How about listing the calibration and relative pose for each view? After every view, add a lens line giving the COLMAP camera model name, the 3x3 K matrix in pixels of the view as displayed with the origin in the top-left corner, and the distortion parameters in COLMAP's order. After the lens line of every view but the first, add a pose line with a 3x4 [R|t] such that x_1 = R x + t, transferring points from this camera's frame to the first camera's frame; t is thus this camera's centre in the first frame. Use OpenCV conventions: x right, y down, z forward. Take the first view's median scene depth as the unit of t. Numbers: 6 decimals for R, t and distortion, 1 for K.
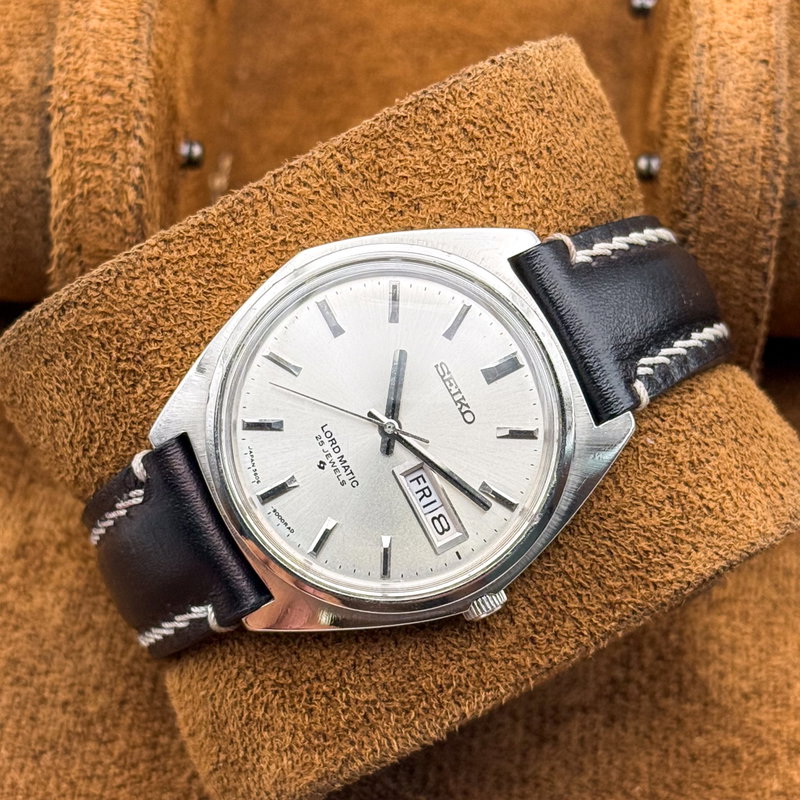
lens RADIAL K [[2314.9, 0, 389.2], [0, 2314.9, 403.0], [0, 0, 1]] dist [0.049951, 0.383541]
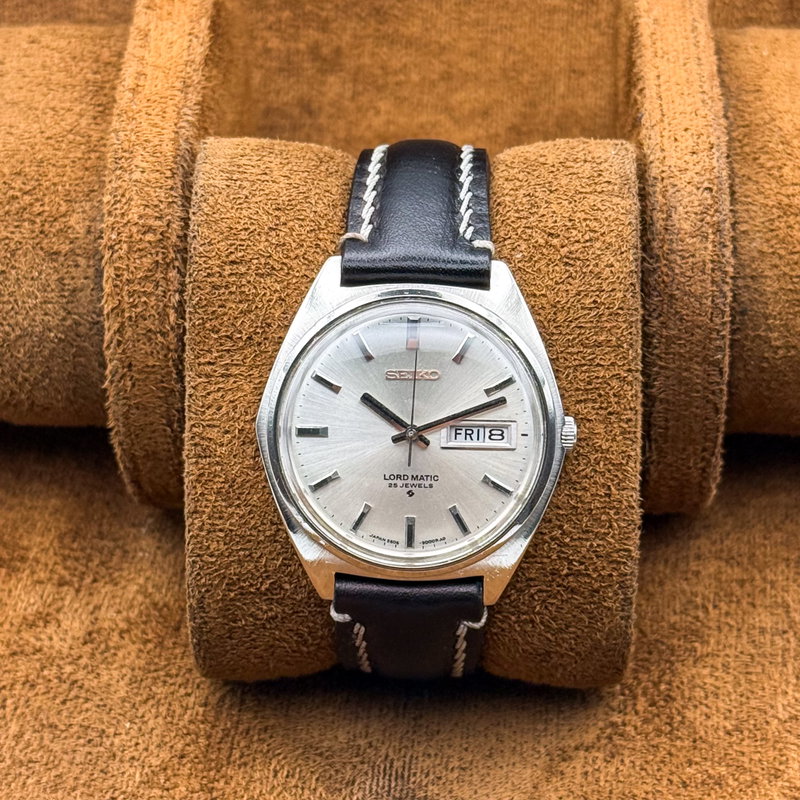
lens RADIAL K [[2314.9, 0, 389.2], [0, 2314.9, 403.0], [0, 0, 1]] dist [0.049951, 0.383541]
pose [[0.488442, -0.871919, -0.034363, 0.051012], [0.872065, 0.486393, 0.054083, -0.074567], [-0.030442, -0.056383, 0.997945, -0.263902]]
